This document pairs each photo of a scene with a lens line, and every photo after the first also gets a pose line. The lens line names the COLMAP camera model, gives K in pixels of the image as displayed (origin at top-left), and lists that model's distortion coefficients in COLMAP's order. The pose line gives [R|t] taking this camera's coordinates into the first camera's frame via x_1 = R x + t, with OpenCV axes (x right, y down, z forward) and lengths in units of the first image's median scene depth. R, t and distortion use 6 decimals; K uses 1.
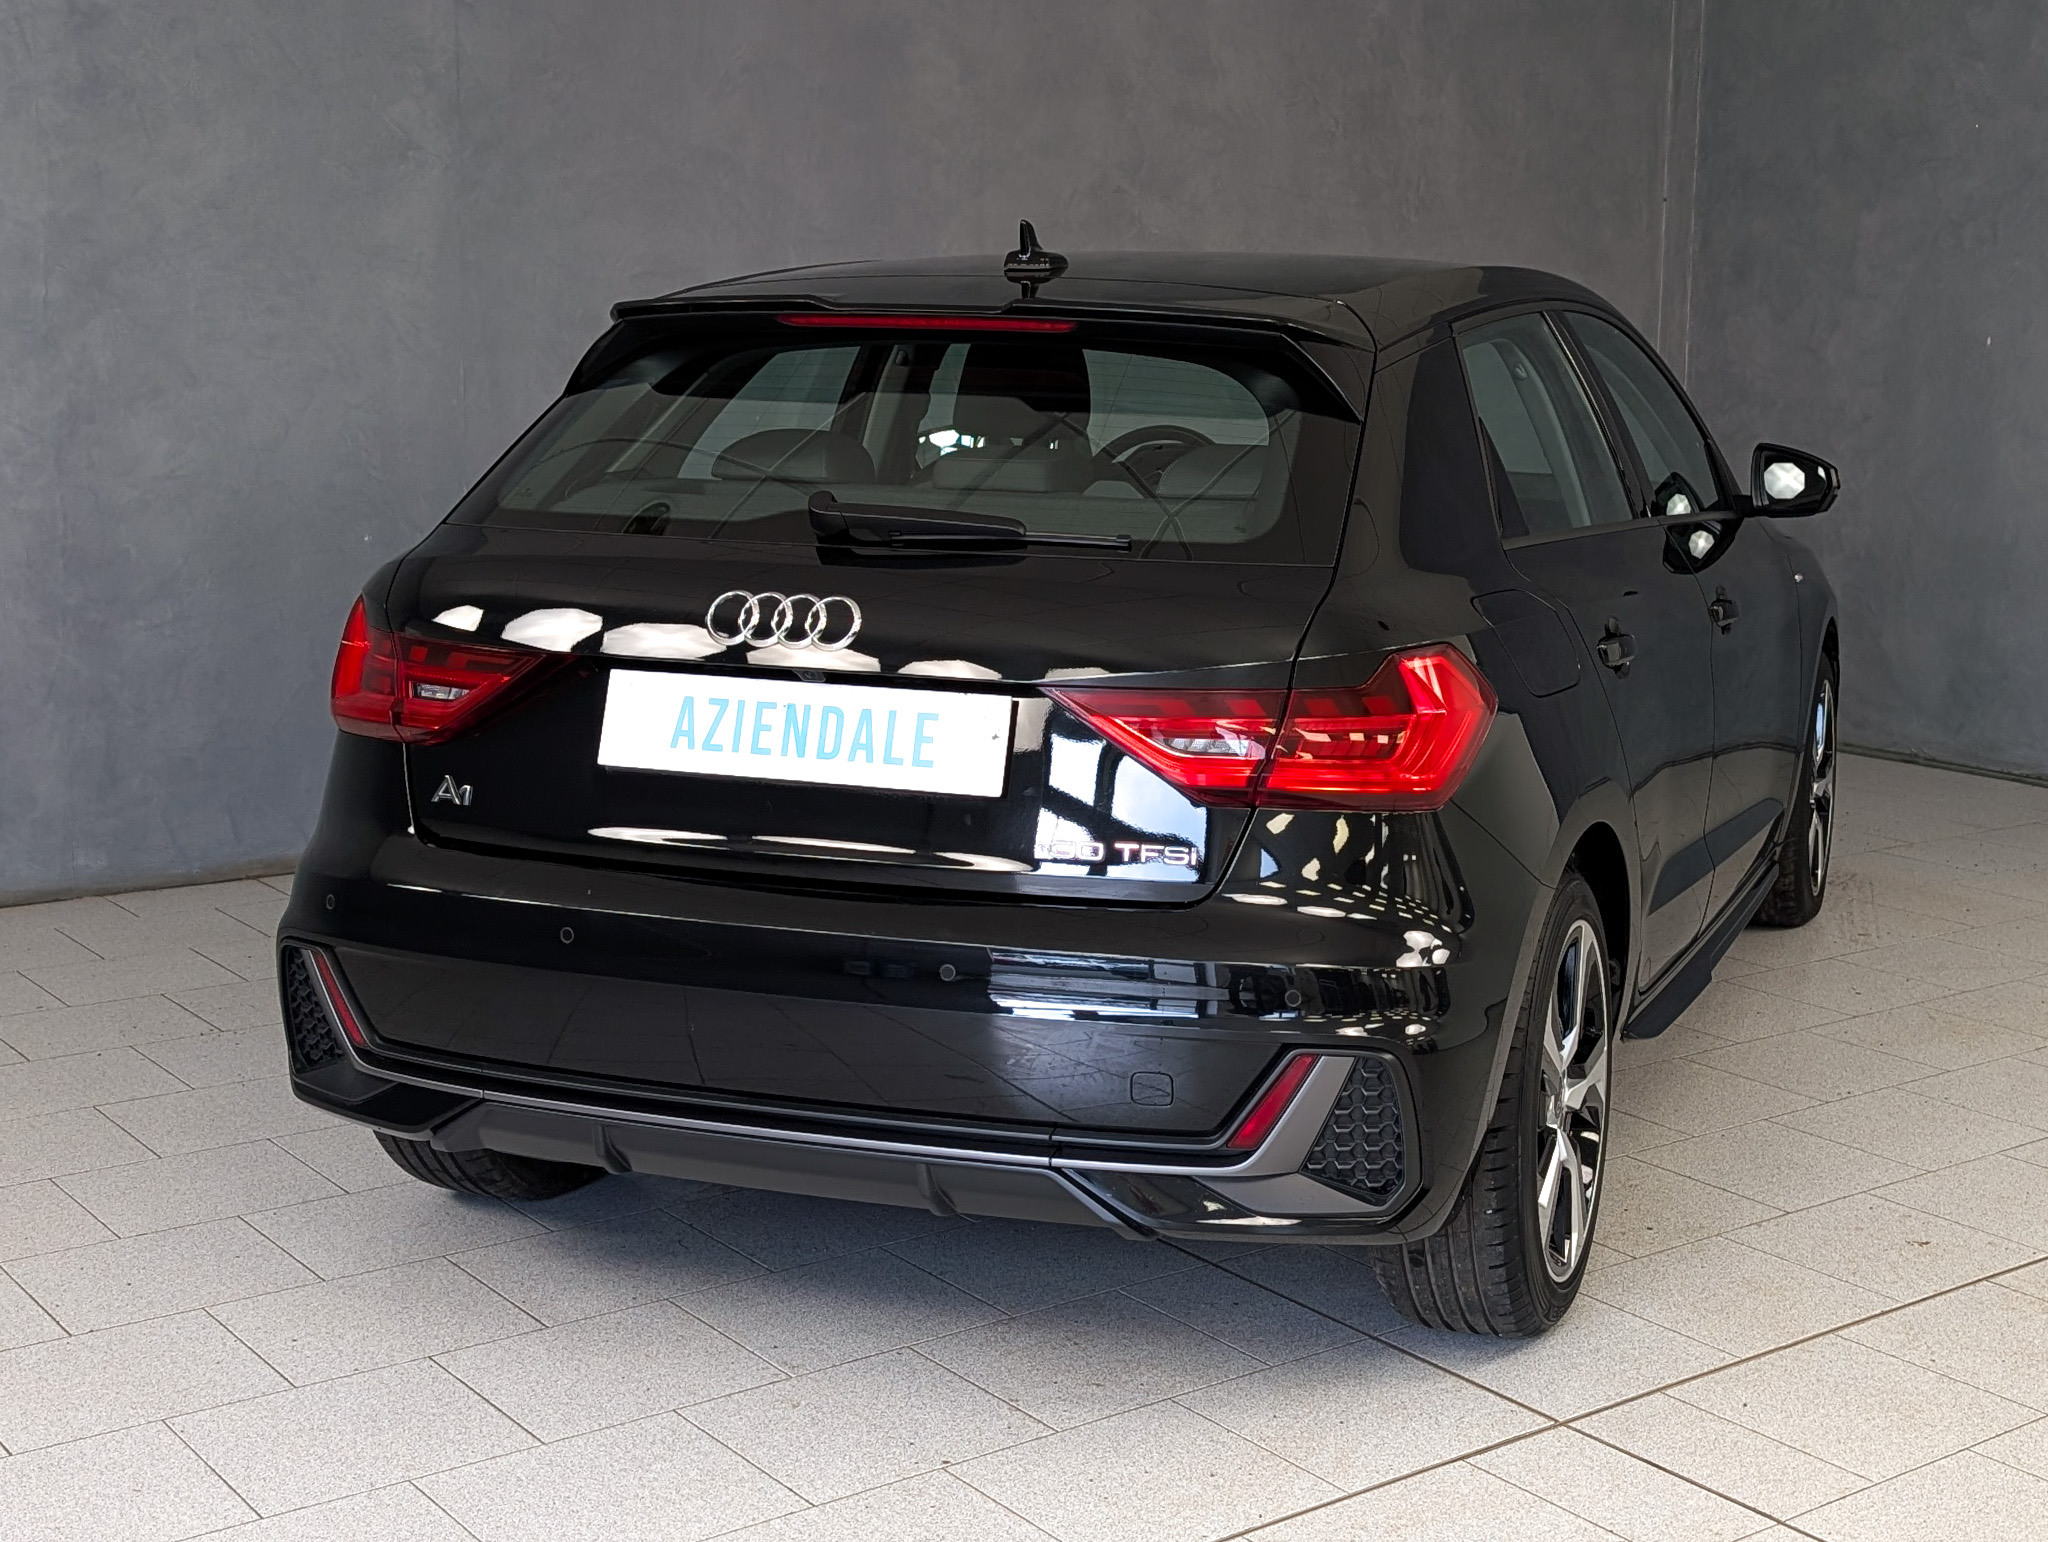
lens RADIAL K [[1361.6, 0, 1024.0], [0, 1361.6, 771.0], [0, 0, 1]] dist [-0.020702, -0.000620]
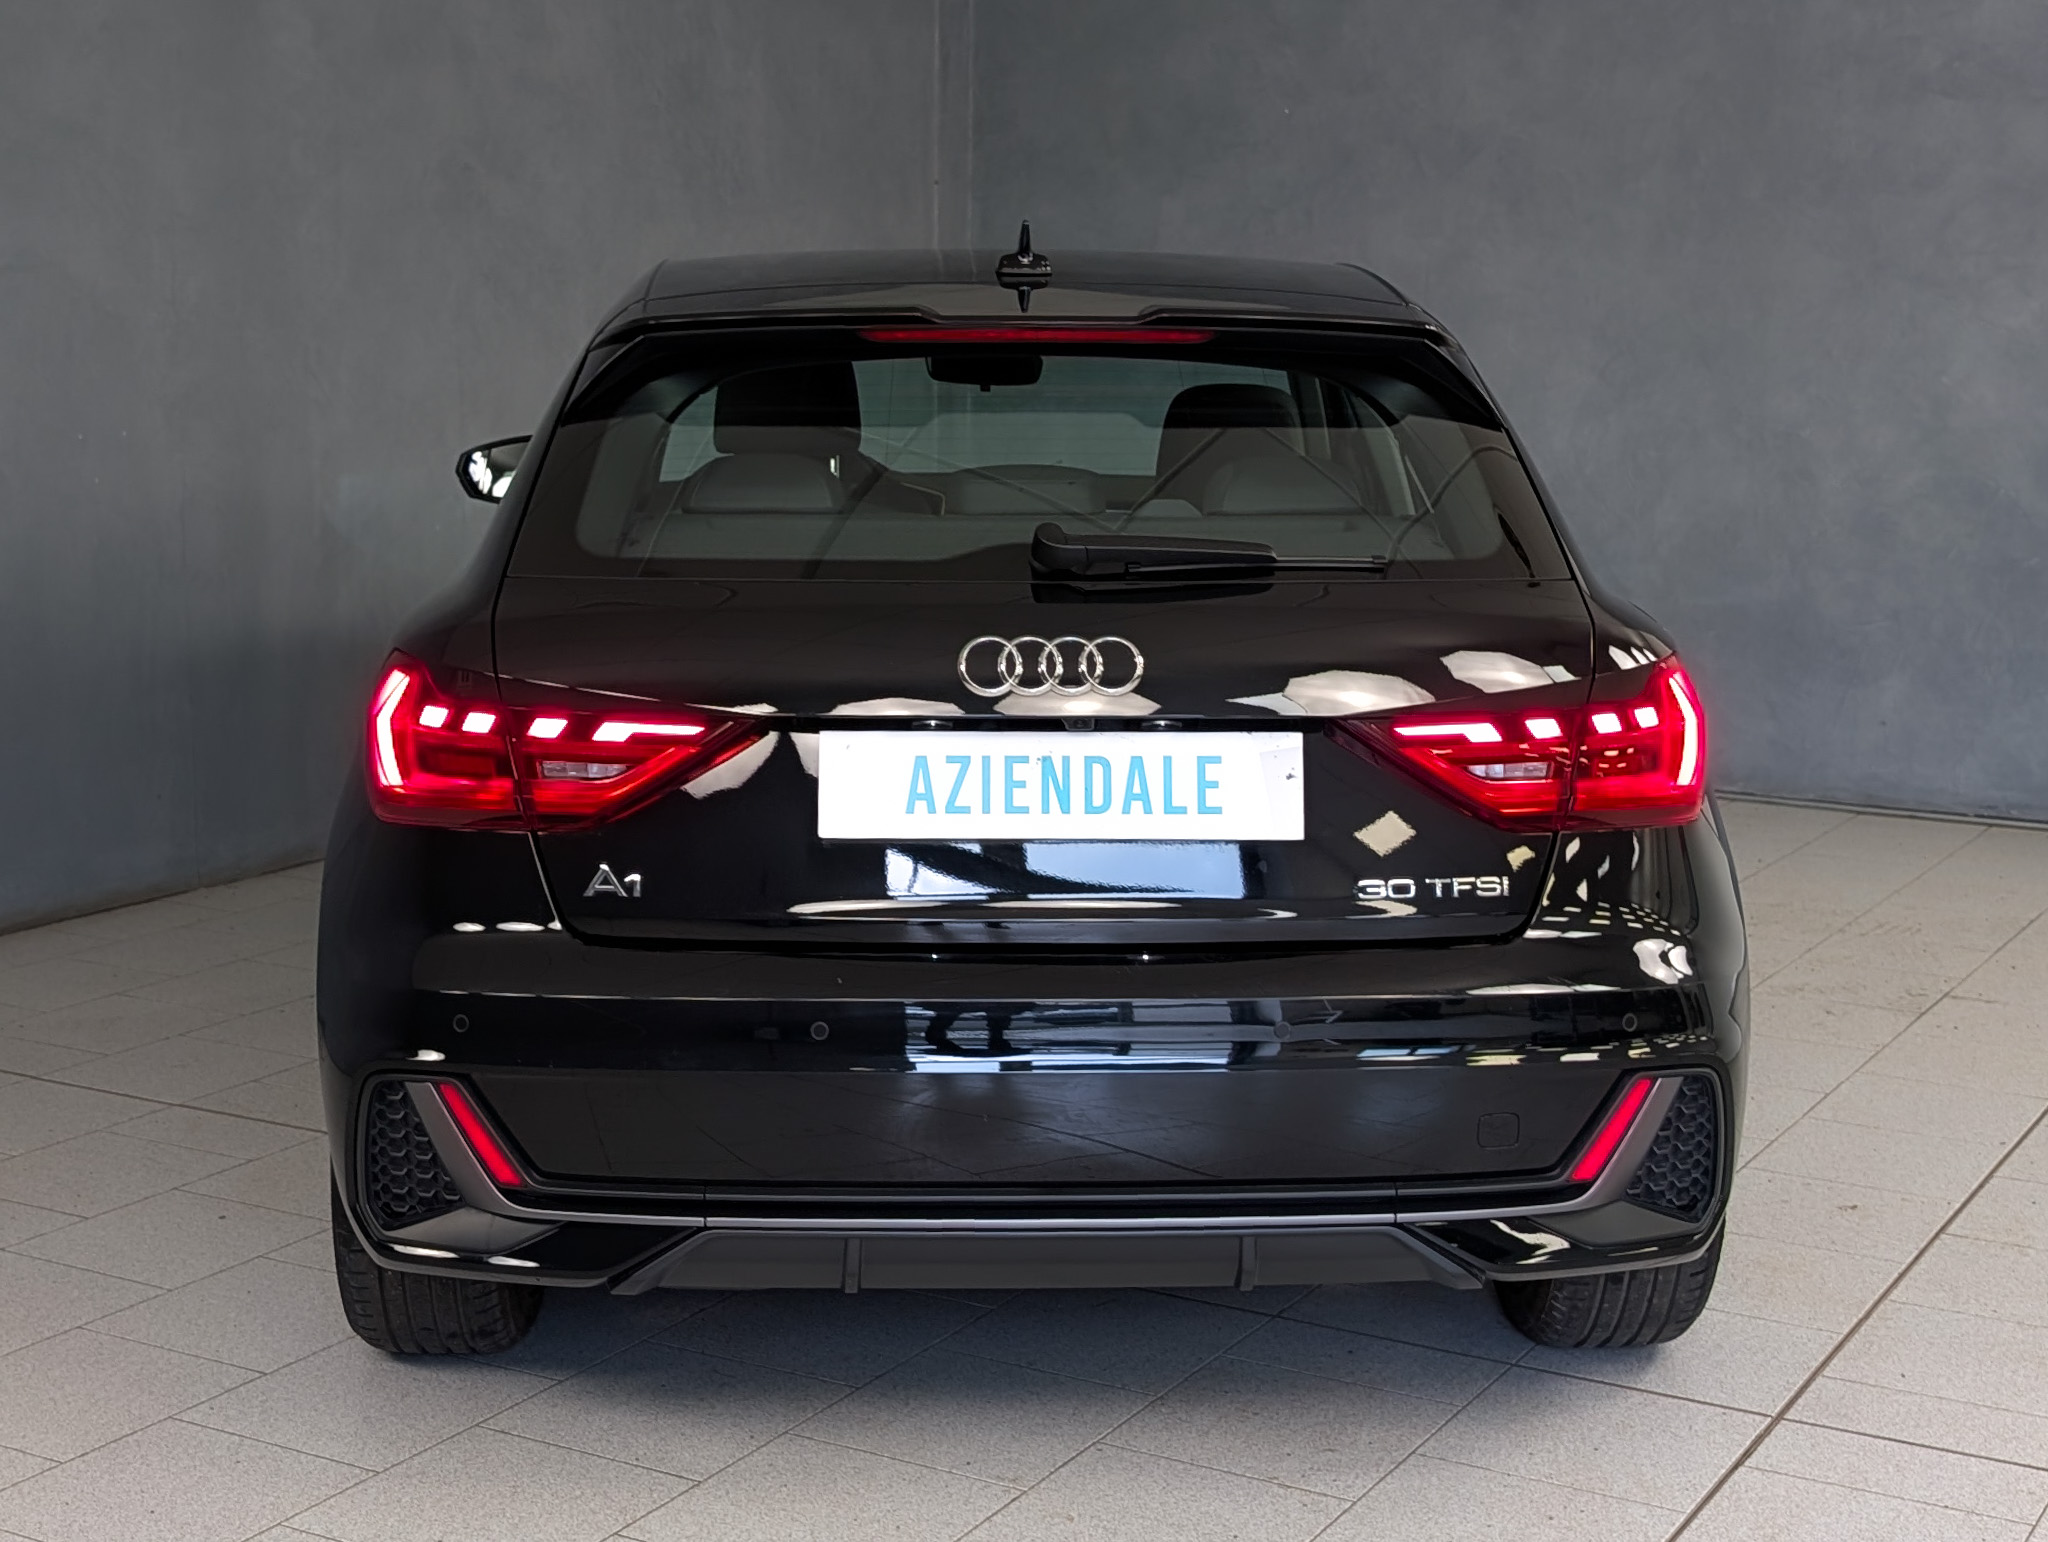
lens RADIAL K [[1462.8, 0, 1023.6], [0, 1462.8, 806.2], [0, 0, 1]] dist [-0.006310, -0.002001]
pose [[0.984036, -0.072645, 0.162467, -0.344733], [0.072602, 0.997342, 0.006210, -0.022751], [-0.162486, 0.005685, 0.986694, 0.028621]]
